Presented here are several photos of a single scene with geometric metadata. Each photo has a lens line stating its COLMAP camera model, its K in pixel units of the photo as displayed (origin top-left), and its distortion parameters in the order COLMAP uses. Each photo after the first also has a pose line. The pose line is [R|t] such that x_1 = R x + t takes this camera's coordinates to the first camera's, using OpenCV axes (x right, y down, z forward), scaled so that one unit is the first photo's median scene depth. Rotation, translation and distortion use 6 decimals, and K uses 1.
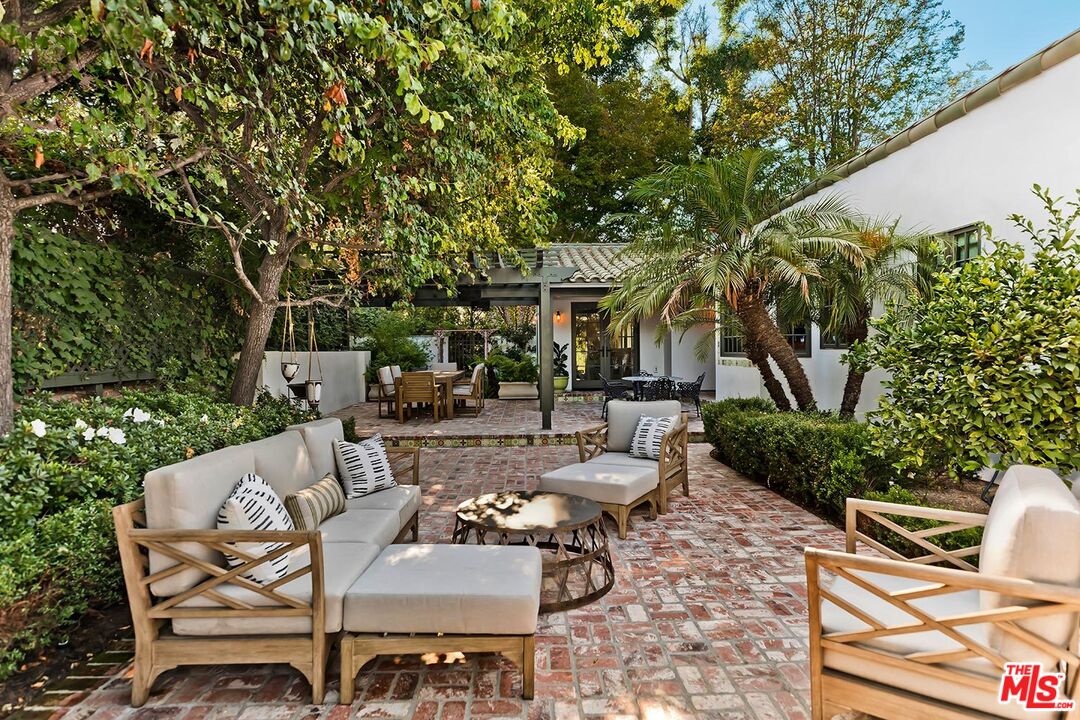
lens RADIAL K [[499.8, 0, 546.8], [0, 499.8, 348.2], [0, 0, 1]] dist [0.006703, 0.000562]
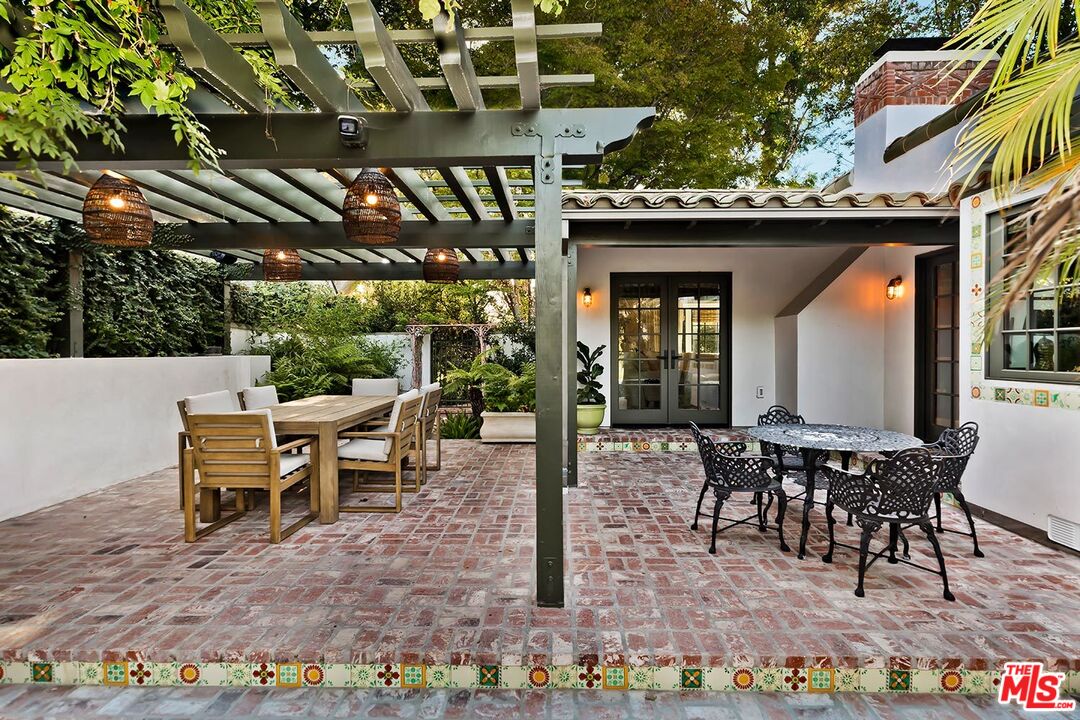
lens RADIAL K [[499.8, 0, 546.8], [0, 499.8, 348.2], [0, 0, 1]] dist [0.006703, 0.000562]
pose [[0.998123, 0.005261, -0.061014, 0.012305], [-0.005519, 0.999976, -0.004068, -0.002928], [0.060991, 0.004397, 0.998129, 0.435974]]
